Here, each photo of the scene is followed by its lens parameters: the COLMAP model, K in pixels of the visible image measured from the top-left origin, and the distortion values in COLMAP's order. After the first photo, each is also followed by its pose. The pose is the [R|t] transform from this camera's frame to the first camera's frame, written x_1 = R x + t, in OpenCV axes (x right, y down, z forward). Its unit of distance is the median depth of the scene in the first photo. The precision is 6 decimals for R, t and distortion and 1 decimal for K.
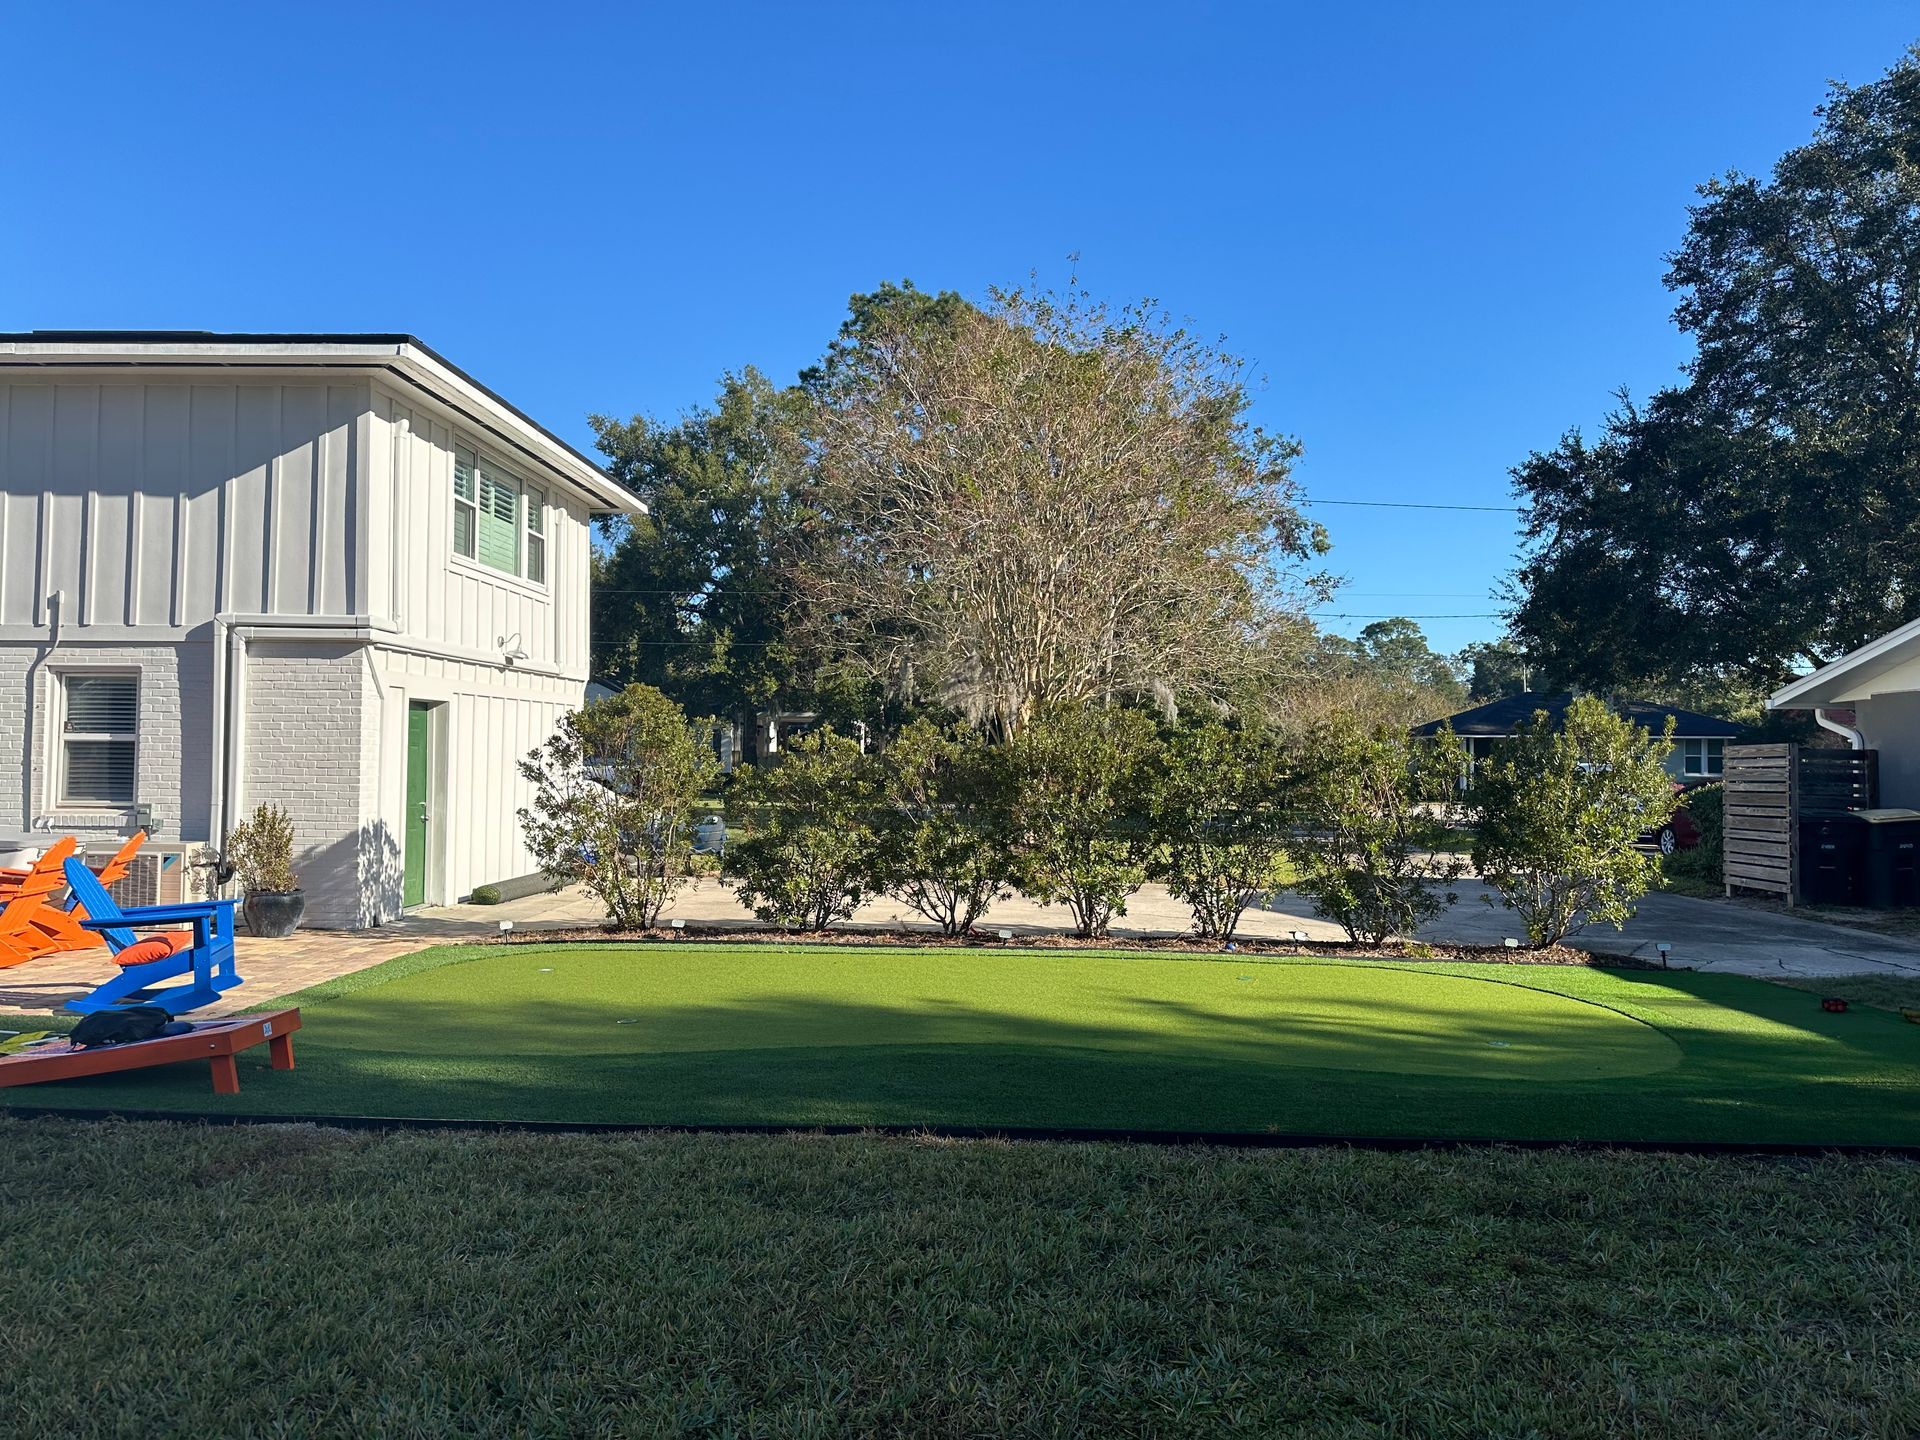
lens RADIAL K [[1349.1, 0, 960.0], [0, 1349.1, 720.0], [0, 0, 1]] dist [0.140406, -0.184583]
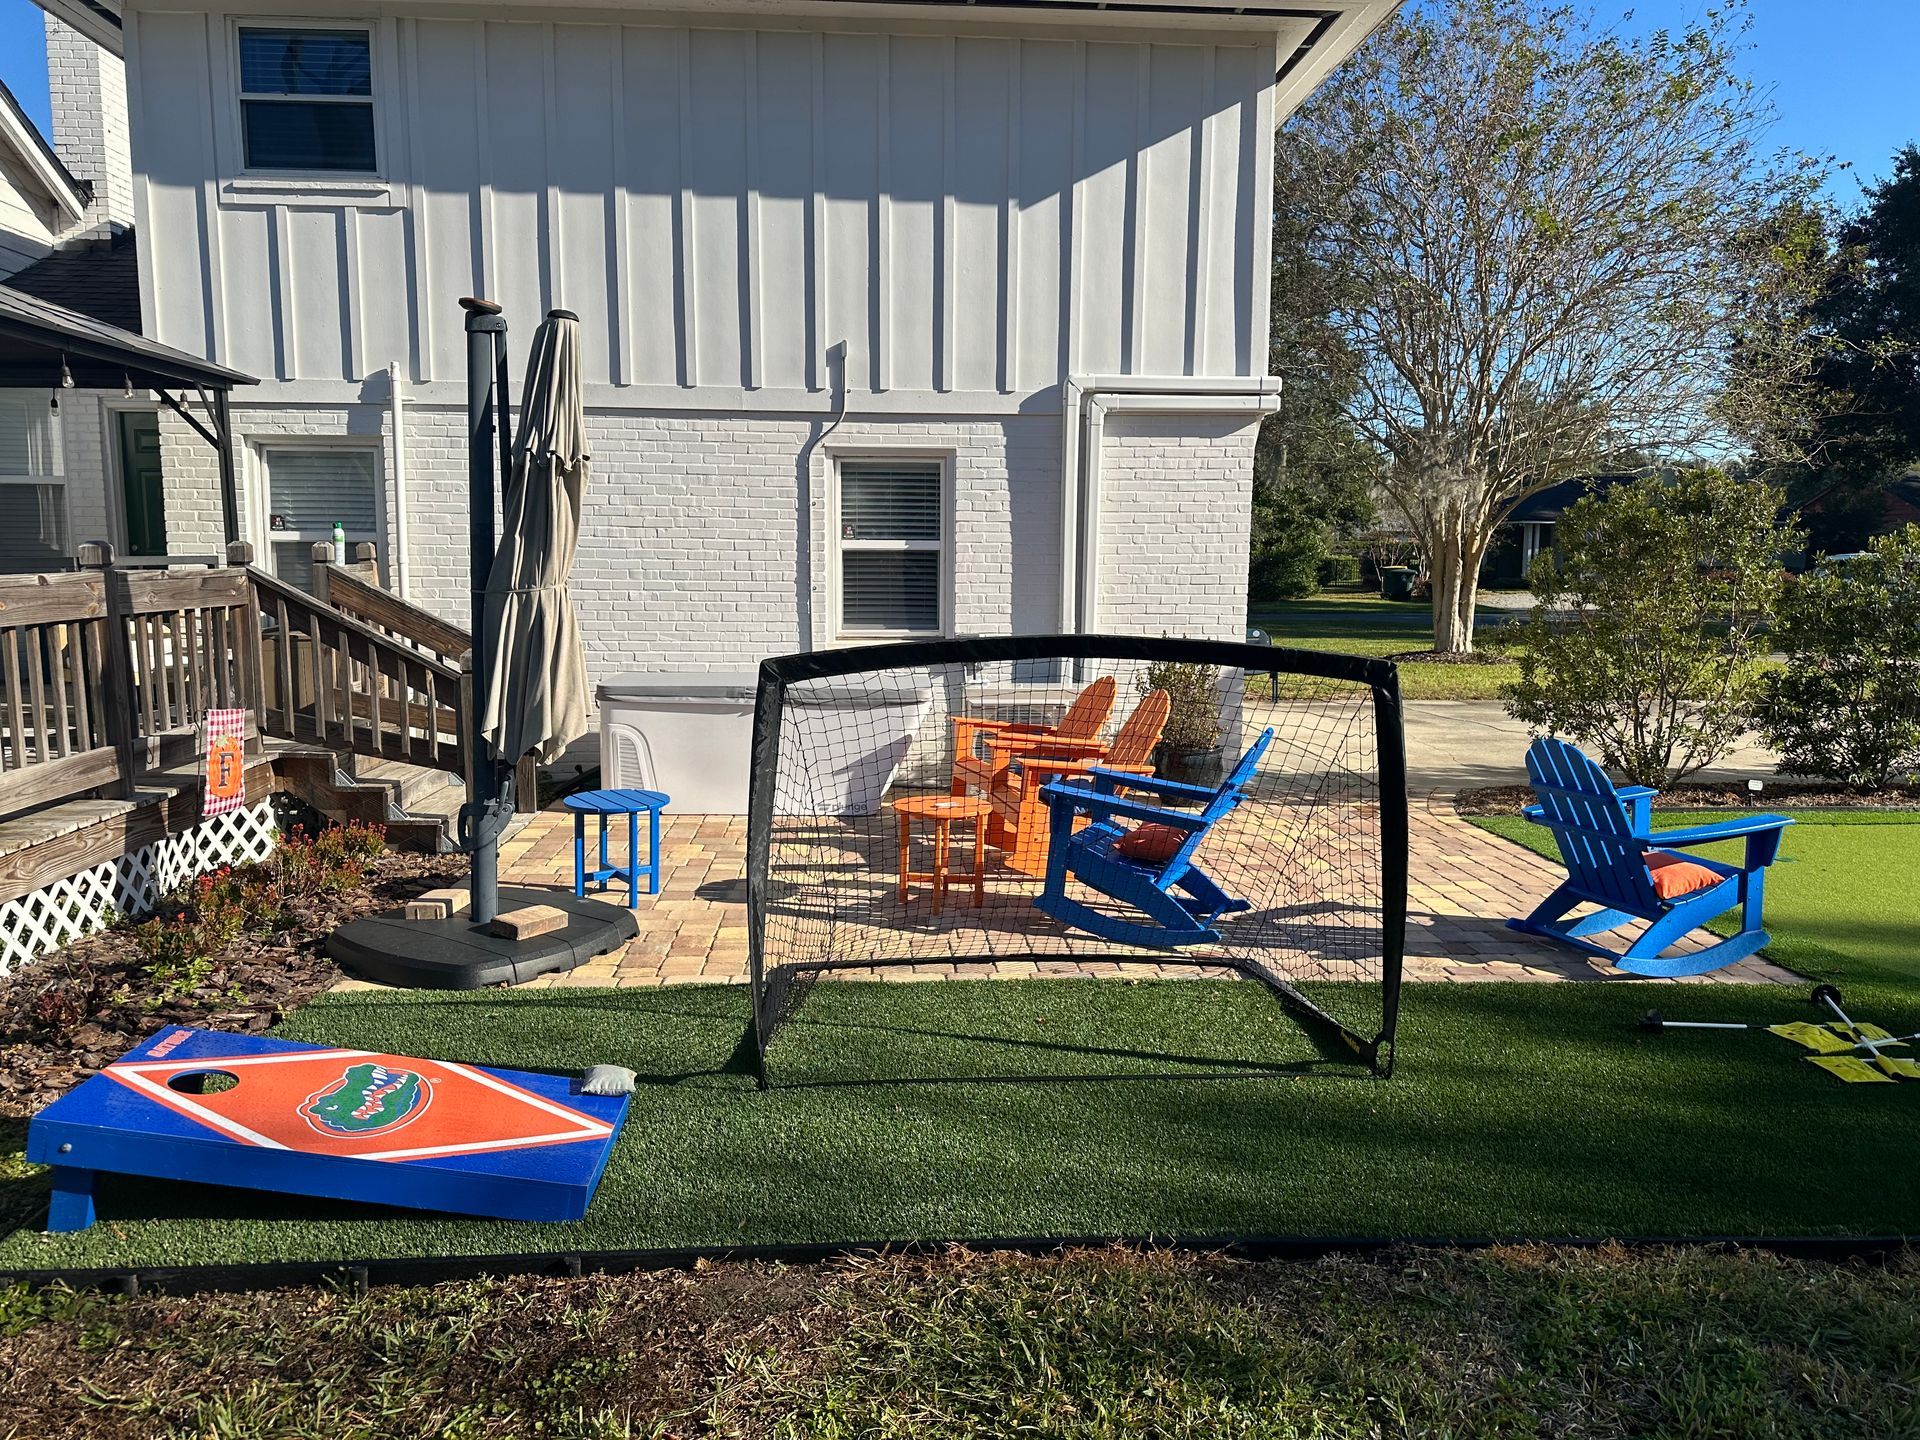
lens RADIAL K [[1349.1, 0, 960.0], [0, 1349.1, 720.0], [0, 0, 1]] dist [0.140406, -0.184583]
pose [[0.993223, -0.019549, 0.114572, -0.675963], [0.001602, 0.987961, 0.154693, -0.007507], [-0.116216, -0.153461, 0.981297, 0.262405]]
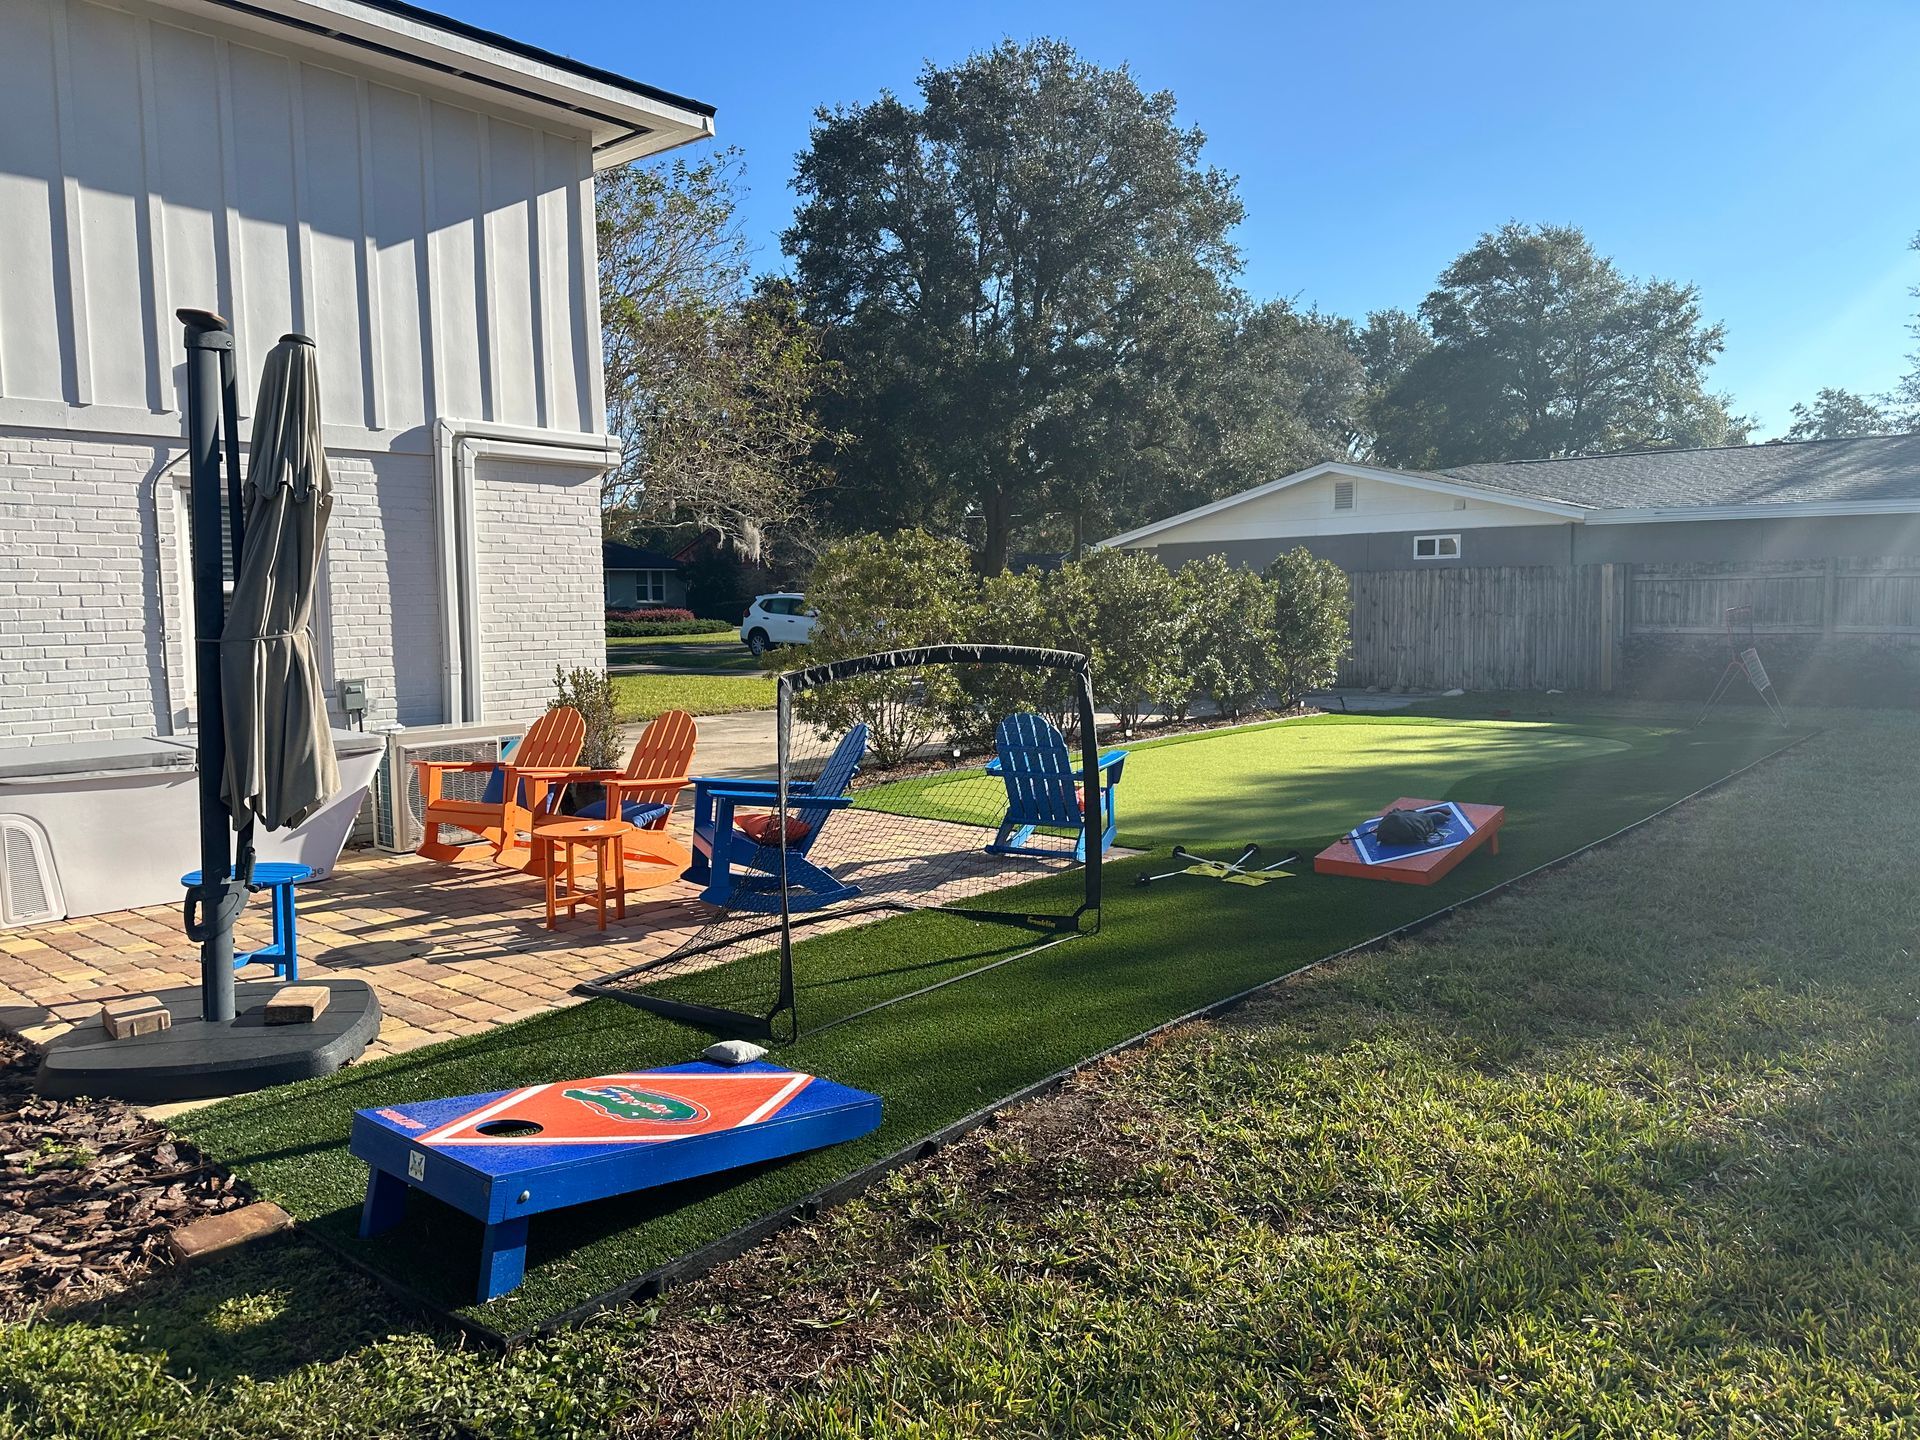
lens RADIAL K [[1349.1, 0, 960.0], [0, 1349.1, 720.0], [0, 0, 1]] dist [0.140406, -0.184583]
pose [[0.610079, -0.094337, 0.786705, -0.956280], [-0.003041, 0.992601, 0.121385, -0.006147], [-0.792335, -0.076447, 0.605278, 0.313665]]
